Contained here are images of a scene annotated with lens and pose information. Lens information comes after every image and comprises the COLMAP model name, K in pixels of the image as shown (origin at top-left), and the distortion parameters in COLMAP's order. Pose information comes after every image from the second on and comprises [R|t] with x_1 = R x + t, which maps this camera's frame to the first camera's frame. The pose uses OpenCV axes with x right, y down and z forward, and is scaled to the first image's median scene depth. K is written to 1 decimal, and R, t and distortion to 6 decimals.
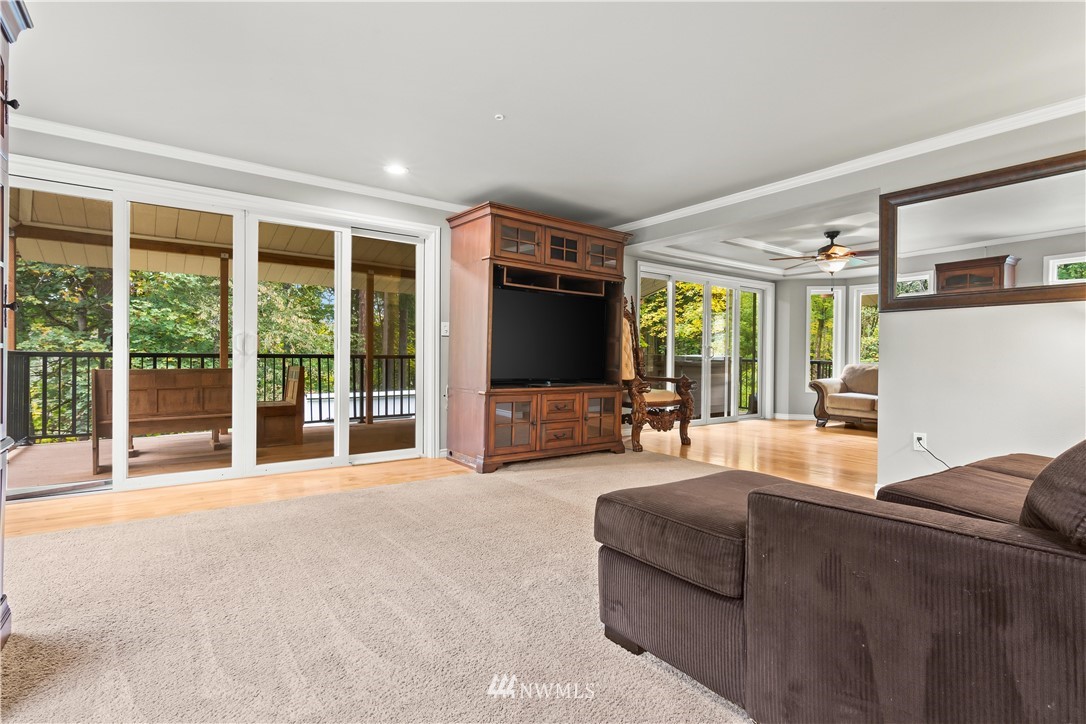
lens RADIAL K [[524.9, 0, 541.2], [0, 524.9, 363.3], [0, 0, 1]] dist [-0.001300, -0.000051]
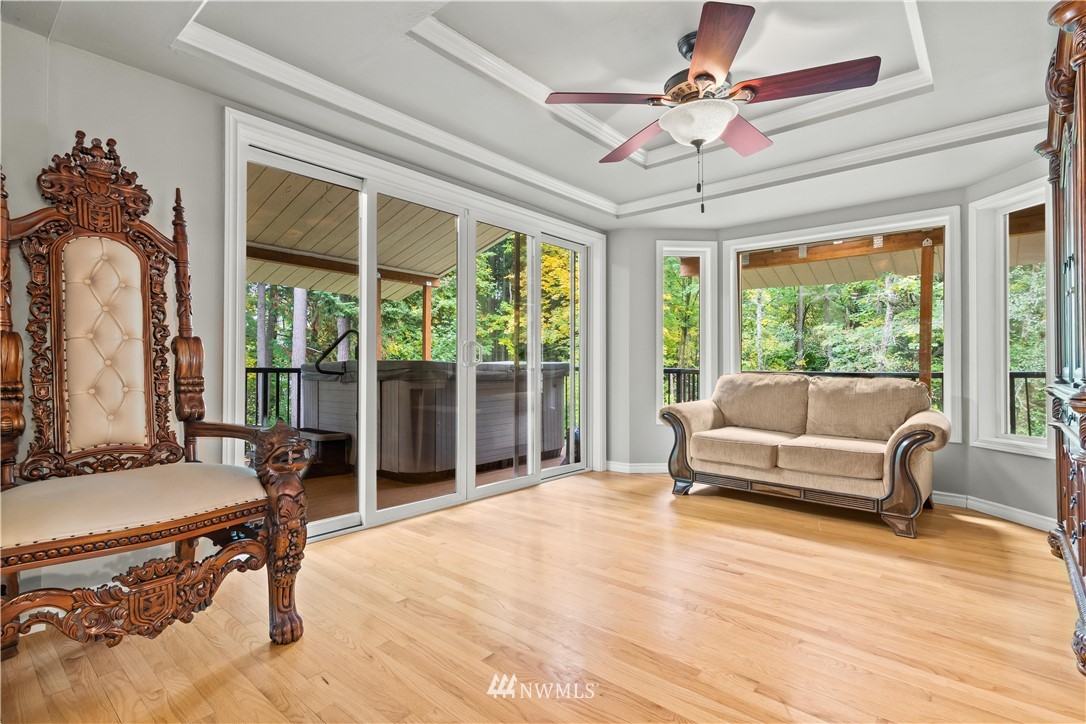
lens RADIAL K [[524.9, 0, 544.2], [0, 524.9, 362.9], [0, 0, 1]] dist [-0.001300, -0.000051]
pose [[0.974271, -0.004849, 0.225330, 0.255250], [0.008669, 0.999835, -0.015969, -0.003878], [-0.225215, 0.017512, 0.974152, 0.467694]]
